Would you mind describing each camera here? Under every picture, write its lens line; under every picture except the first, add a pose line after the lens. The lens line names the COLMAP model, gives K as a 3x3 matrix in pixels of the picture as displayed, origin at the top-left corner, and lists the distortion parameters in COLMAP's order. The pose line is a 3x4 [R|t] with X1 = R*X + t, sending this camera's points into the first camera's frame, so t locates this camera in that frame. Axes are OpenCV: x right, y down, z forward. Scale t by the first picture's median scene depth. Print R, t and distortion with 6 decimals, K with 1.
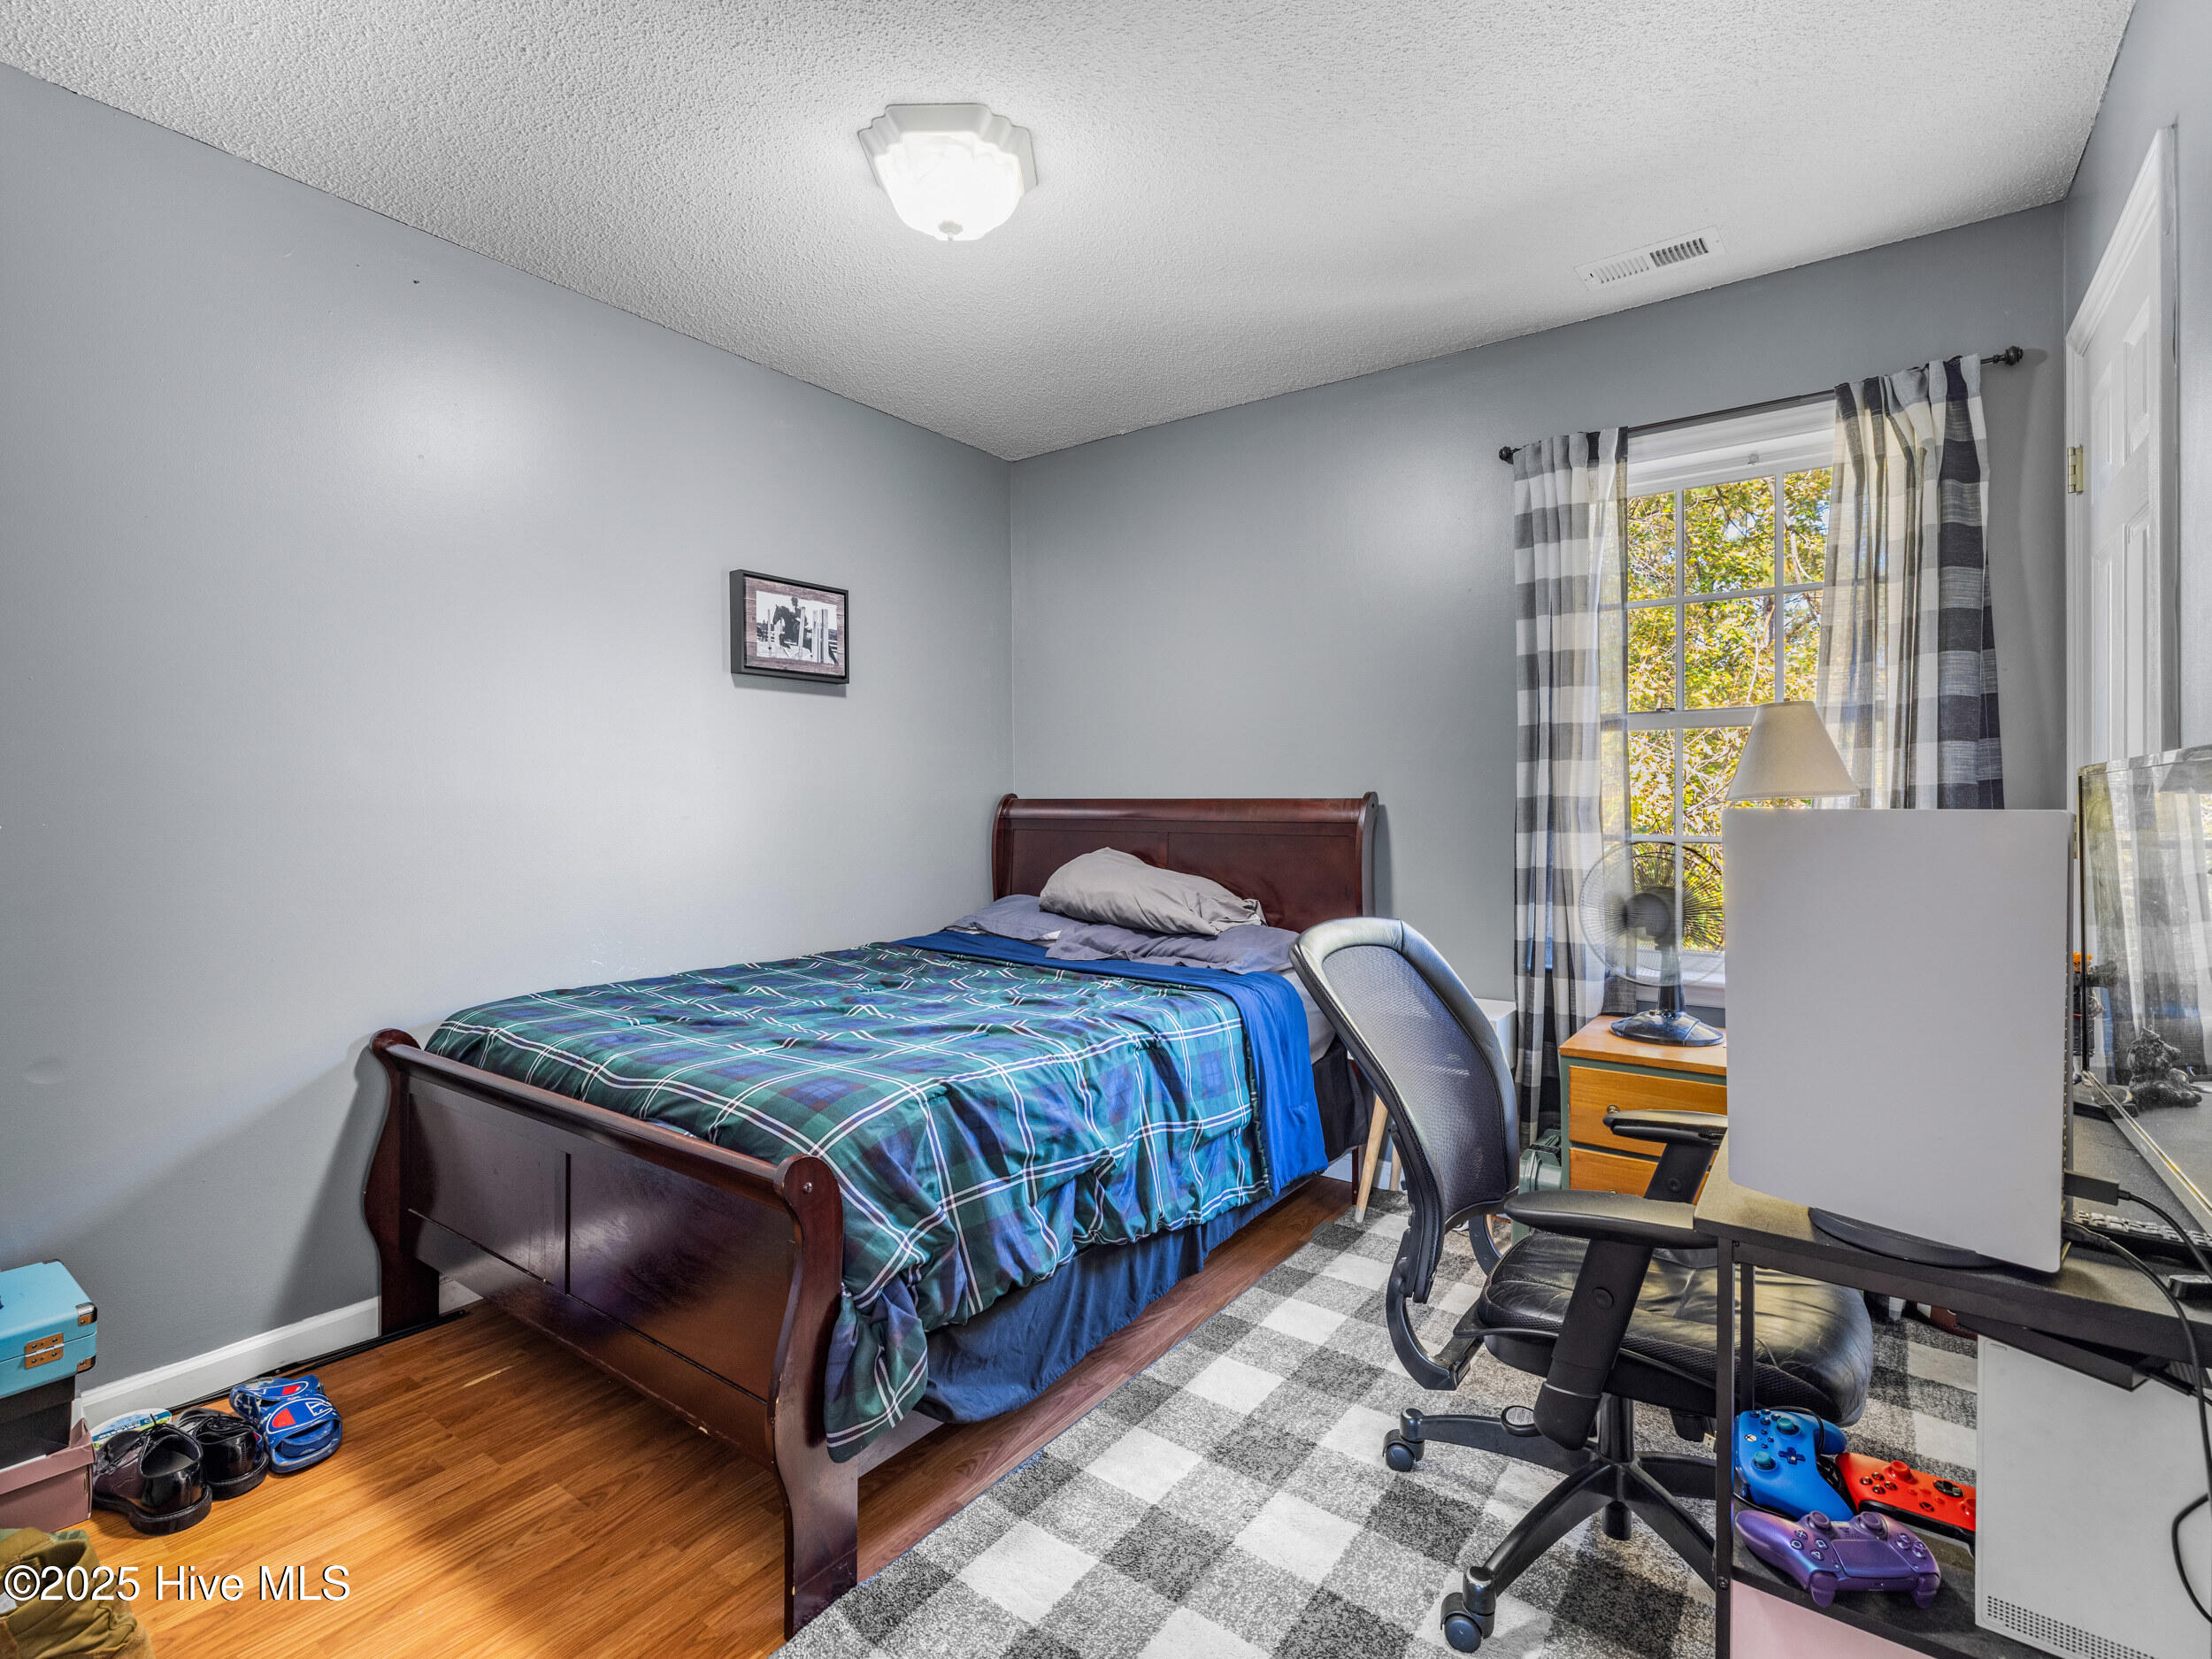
lens RADIAL K [[1038.9, 0, 1103.6], [0, 1038.9, 816.2], [0, 0, 1]] dist [-0.001918, -0.000407]
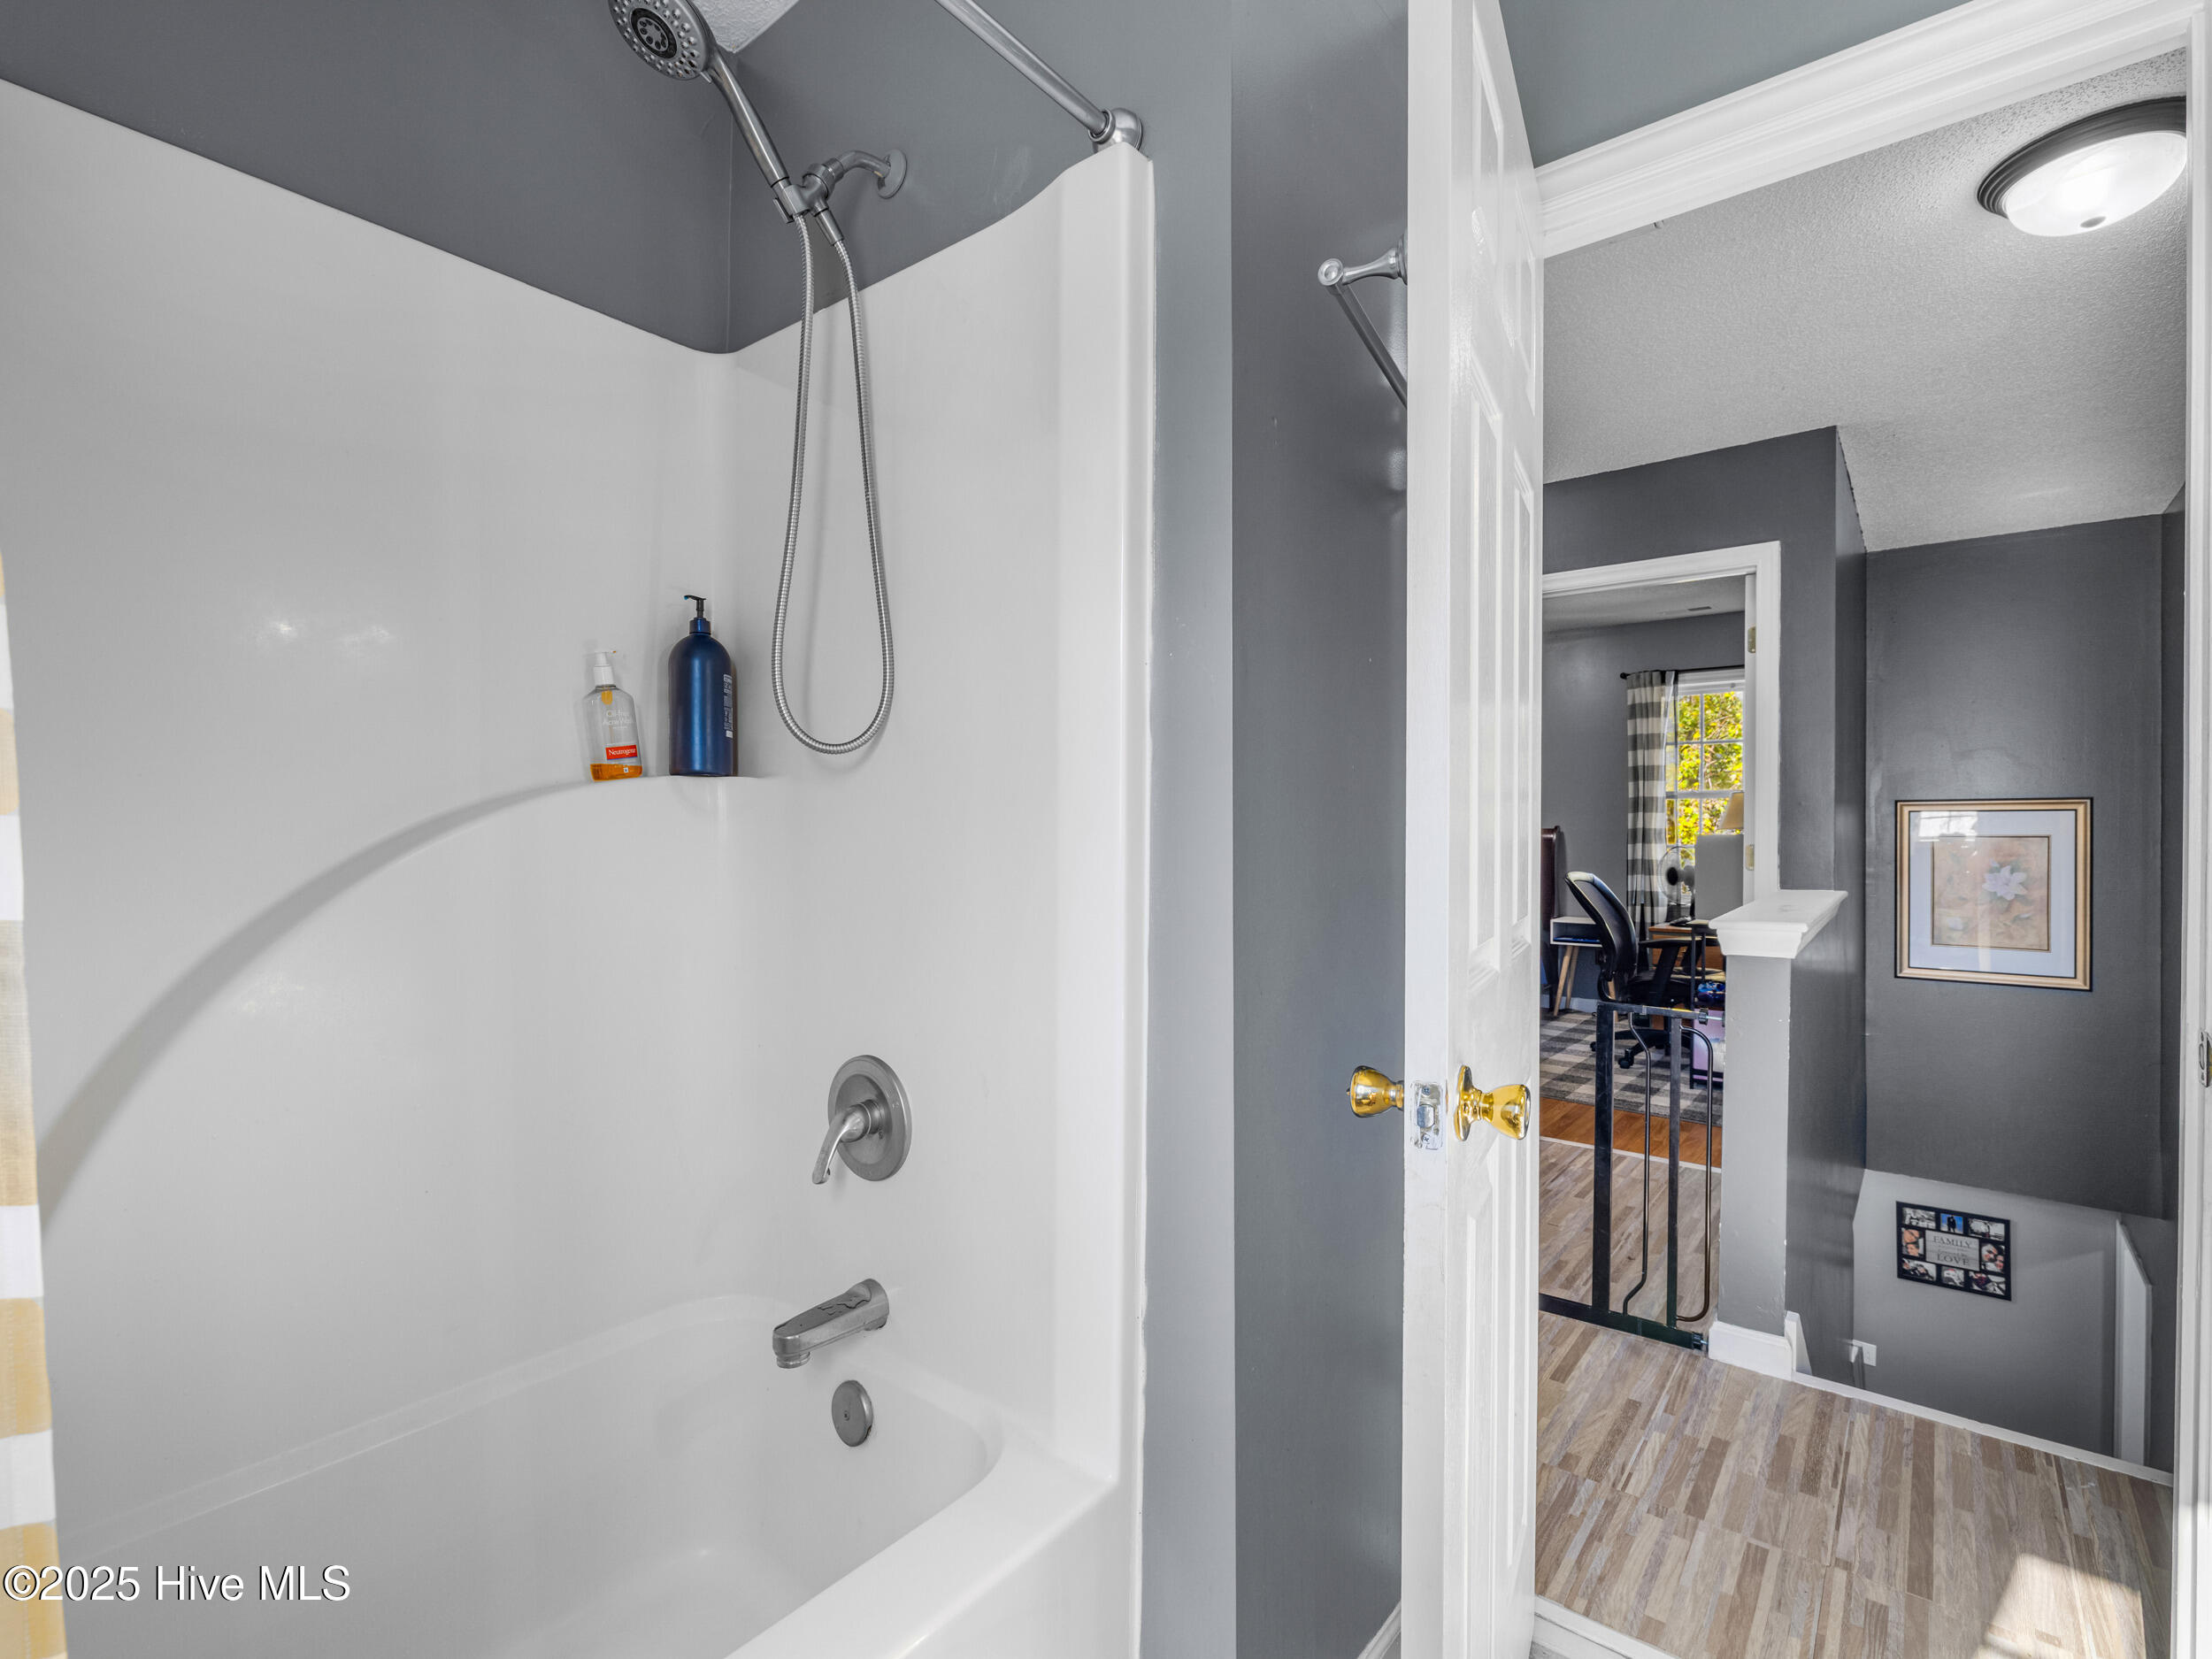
lens RADIAL K [[1038.9, 0, 1108.2], [0, 1038.9, 837.7], [0, 0, 1]] dist [-0.001918, -0.000407]
pose [[0.998609, 0.002681, -0.052650, -0.633135], [-0.002502, 0.999991, 0.003468, -0.003064], [0.052659, -0.003331, 0.998607, -1.360879]]
